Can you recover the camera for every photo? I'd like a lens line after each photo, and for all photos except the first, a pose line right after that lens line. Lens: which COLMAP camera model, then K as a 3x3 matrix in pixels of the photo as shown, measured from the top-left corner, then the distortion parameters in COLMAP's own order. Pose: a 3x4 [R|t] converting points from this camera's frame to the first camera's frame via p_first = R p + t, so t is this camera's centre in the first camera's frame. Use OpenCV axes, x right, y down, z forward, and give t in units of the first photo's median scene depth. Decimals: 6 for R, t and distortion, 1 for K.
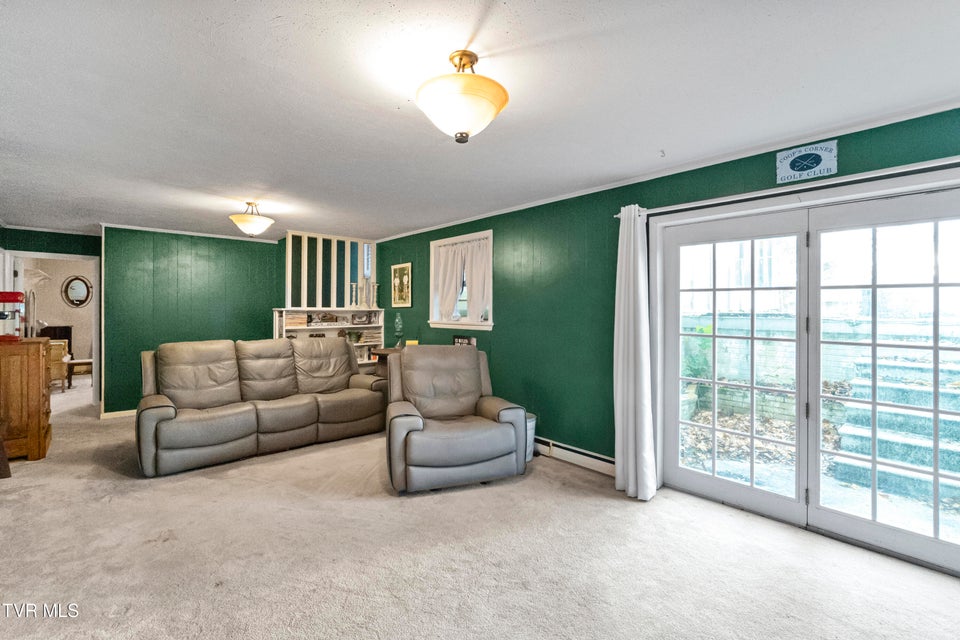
lens RADIAL K [[420.8, 0, 483.6], [0, 420.8, 309.6], [0, 0, 1]] dist [-0.000060, 0.000171]
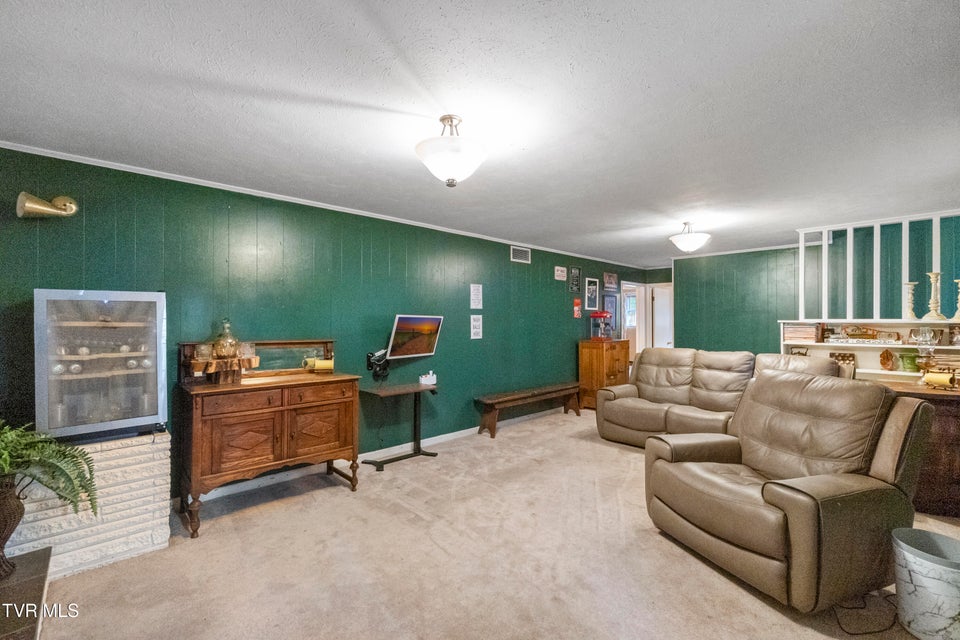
lens RADIAL K [[420.8, 0, 484.0], [0, 420.8, 323.3], [0, 0, 1]] dist [-0.000060, 0.000171]
pose [[0.024194, 0.001712, -0.999706, 0.384088], [-0.003876, 0.999991, 0.001619, 0.004100], [0.999700, 0.003835, 0.024200, 0.337111]]
